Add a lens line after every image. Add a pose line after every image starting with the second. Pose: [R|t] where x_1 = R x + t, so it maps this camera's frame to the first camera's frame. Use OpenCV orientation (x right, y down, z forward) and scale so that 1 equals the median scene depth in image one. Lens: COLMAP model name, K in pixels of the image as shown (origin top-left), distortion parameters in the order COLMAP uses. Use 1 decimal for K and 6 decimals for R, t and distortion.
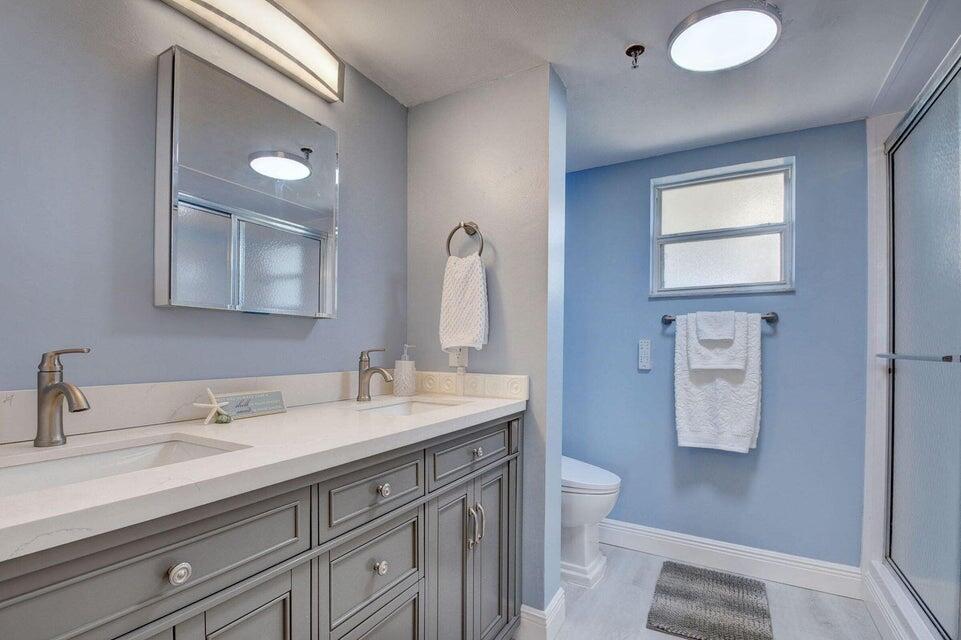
lens RADIAL K [[454.6, 0, 476.4], [0, 454.6, 351.8], [0, 0, 1]] dist [-0.001668, -0.000506]
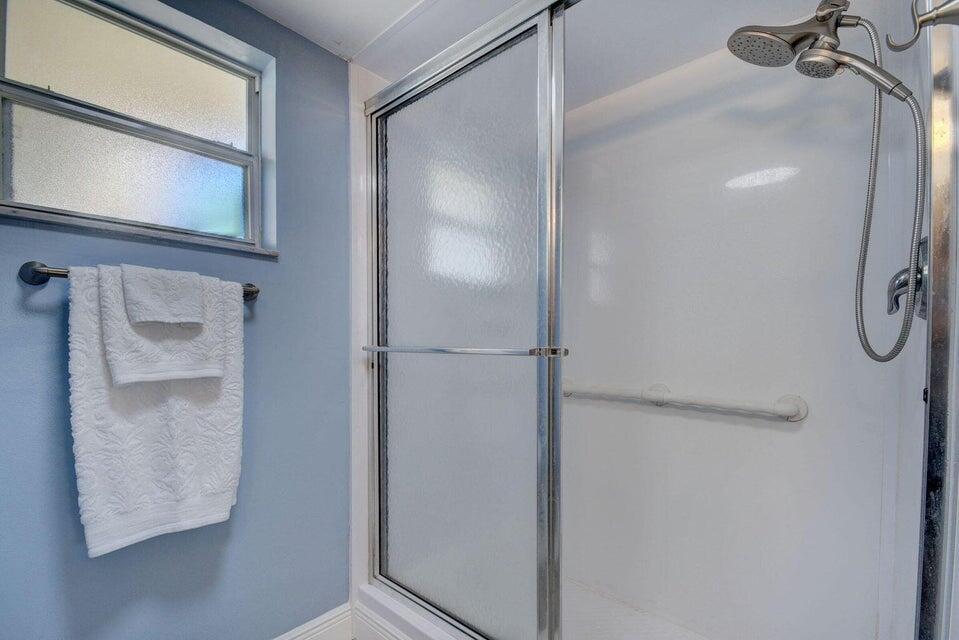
lens RADIAL K [[423.9, 0, 474.6], [0, 423.9, 350.7], [0, 0, 1]] dist [0.012748, -0.016274]
pose [[0.204329, -0.025537, 0.978569, 0.123100], [0.005968, 0.999674, 0.024841, -0.005140], [-0.978884, 0.000764, 0.204415, 0.556518]]
